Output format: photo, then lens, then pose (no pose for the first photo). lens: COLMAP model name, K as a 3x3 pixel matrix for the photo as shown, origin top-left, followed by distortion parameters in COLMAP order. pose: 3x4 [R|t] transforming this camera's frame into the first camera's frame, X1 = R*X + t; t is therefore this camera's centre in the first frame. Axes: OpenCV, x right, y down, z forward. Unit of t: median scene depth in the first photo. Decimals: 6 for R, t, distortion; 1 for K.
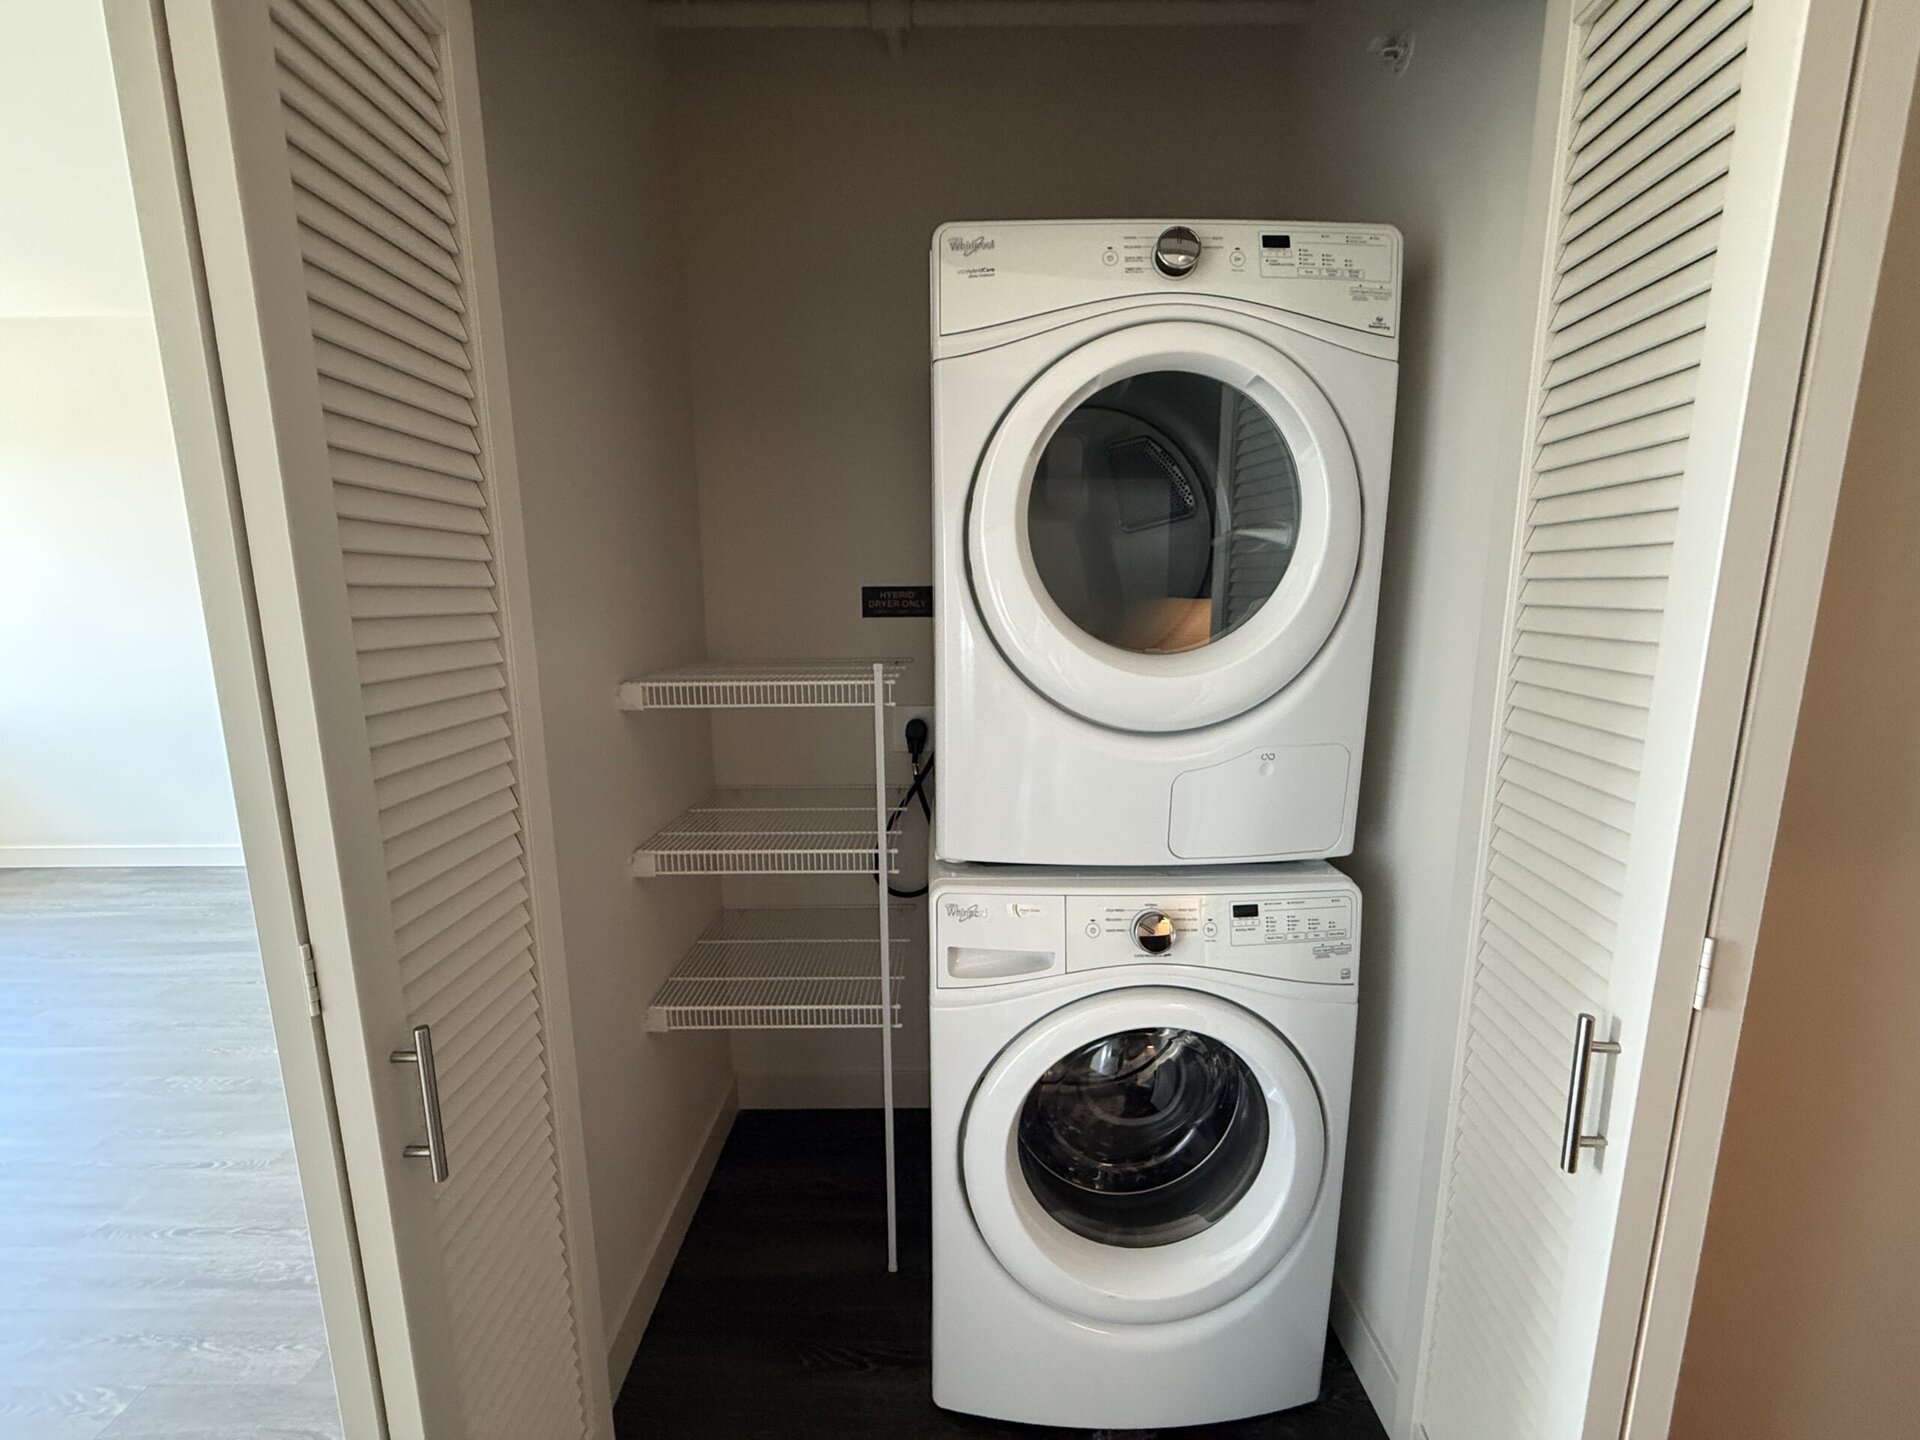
lens RADIAL K [[760.9, 0, 956.9], [0, 760.9, 720.9], [0, 0, 1]] dist [-0.002053, 0.000142]
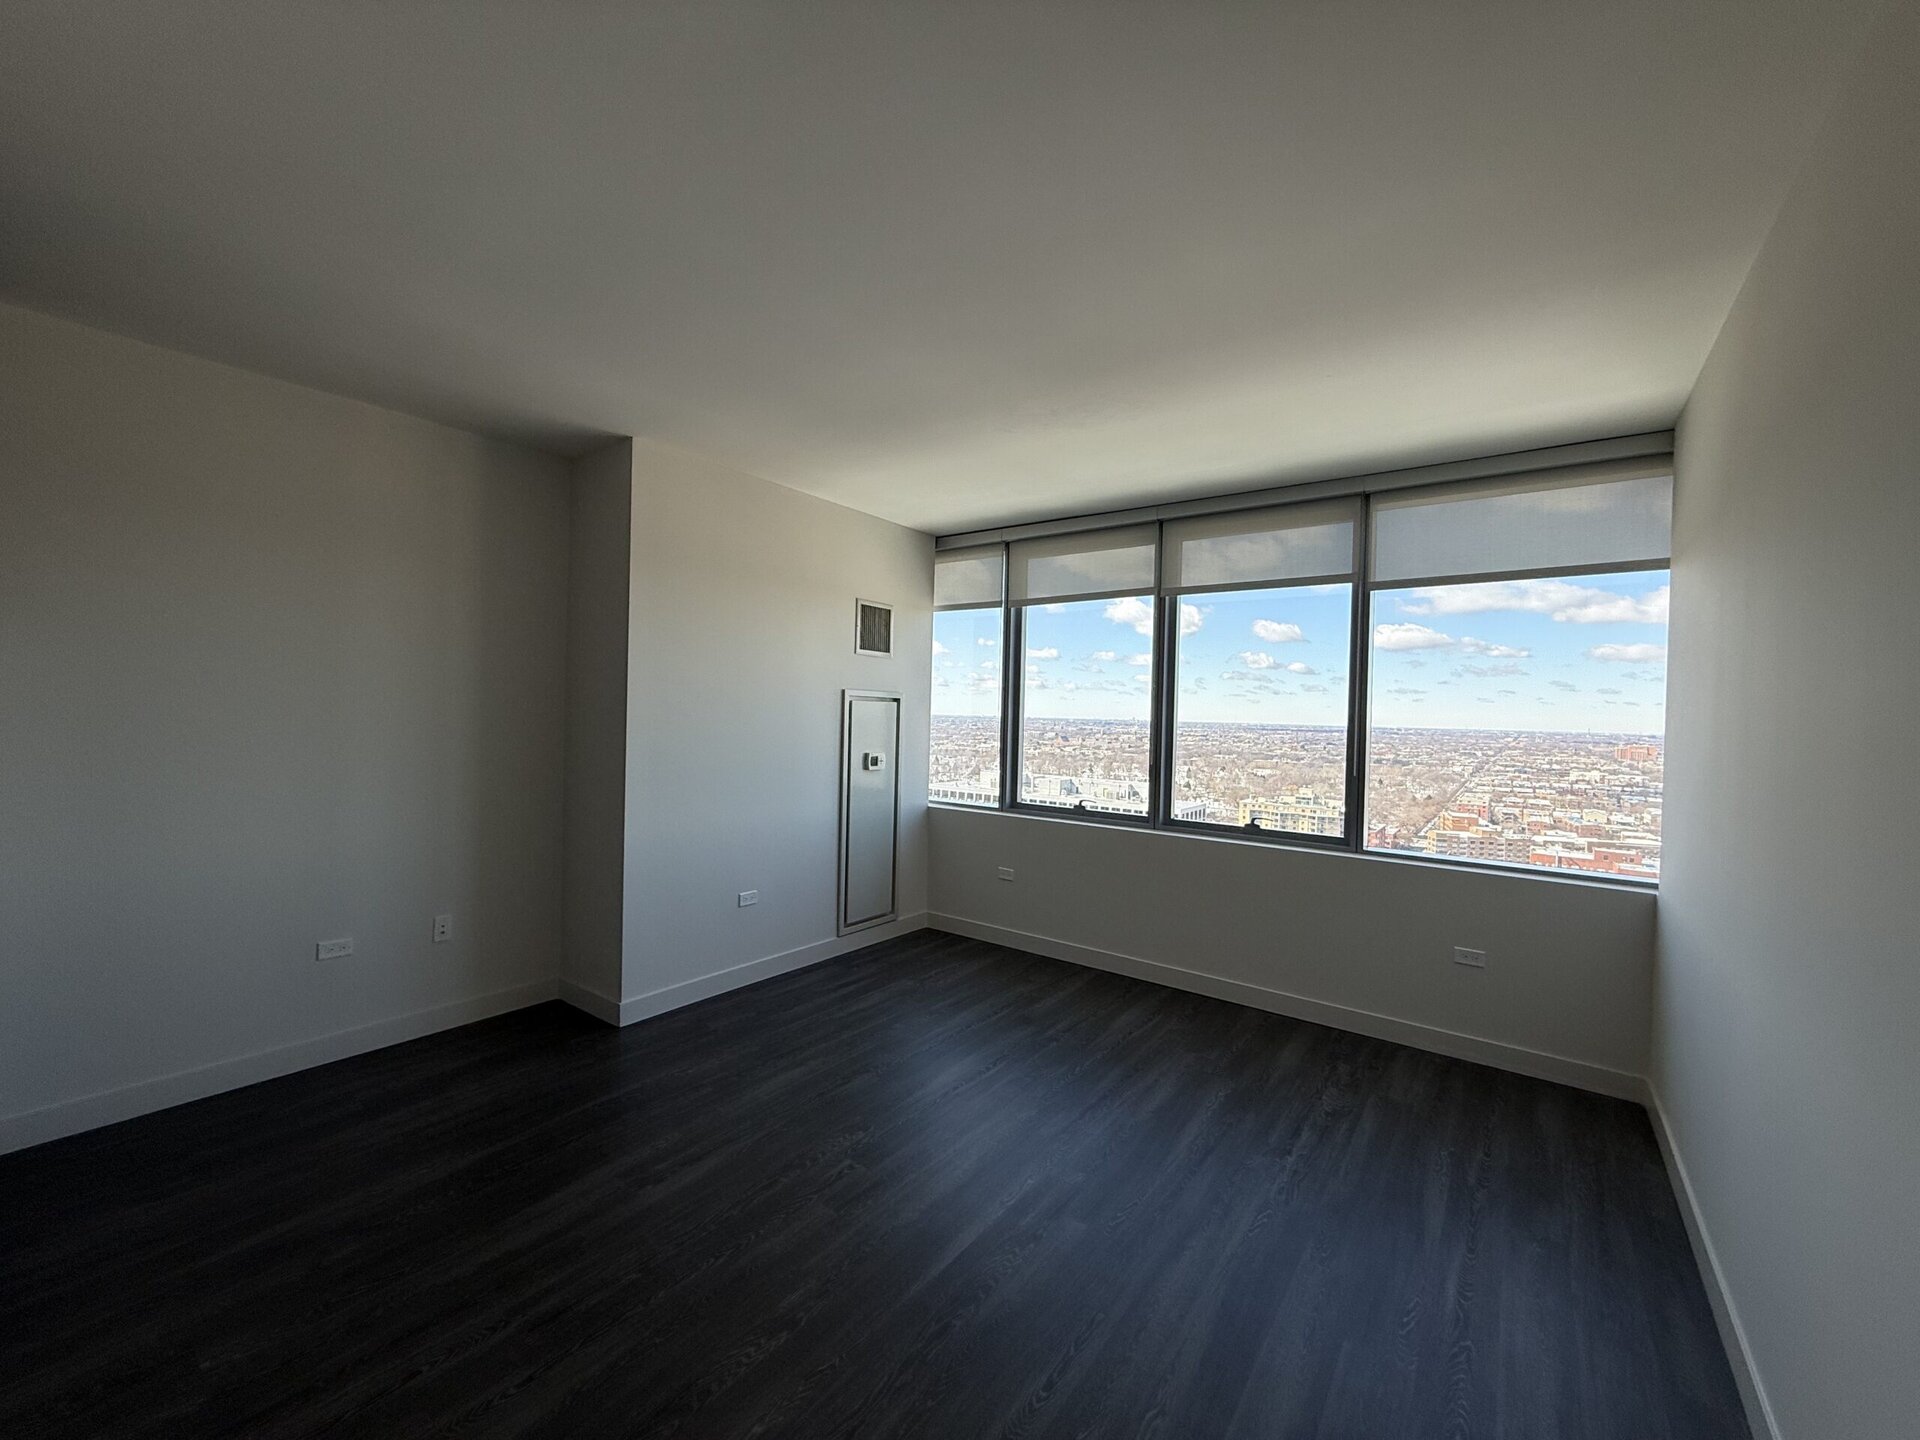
lens RADIAL K [[760.9, 0, 952.3], [0, 760.9, 715.0], [0, 0, 1]] dist [-0.002053, 0.000142]
pose [[-0.603051, -0.009212, -0.797650, -0.348659], [-0.153711, 0.982536, 0.104863, -0.201832], [0.782753, 0.185846, -0.593935, 1.056806]]
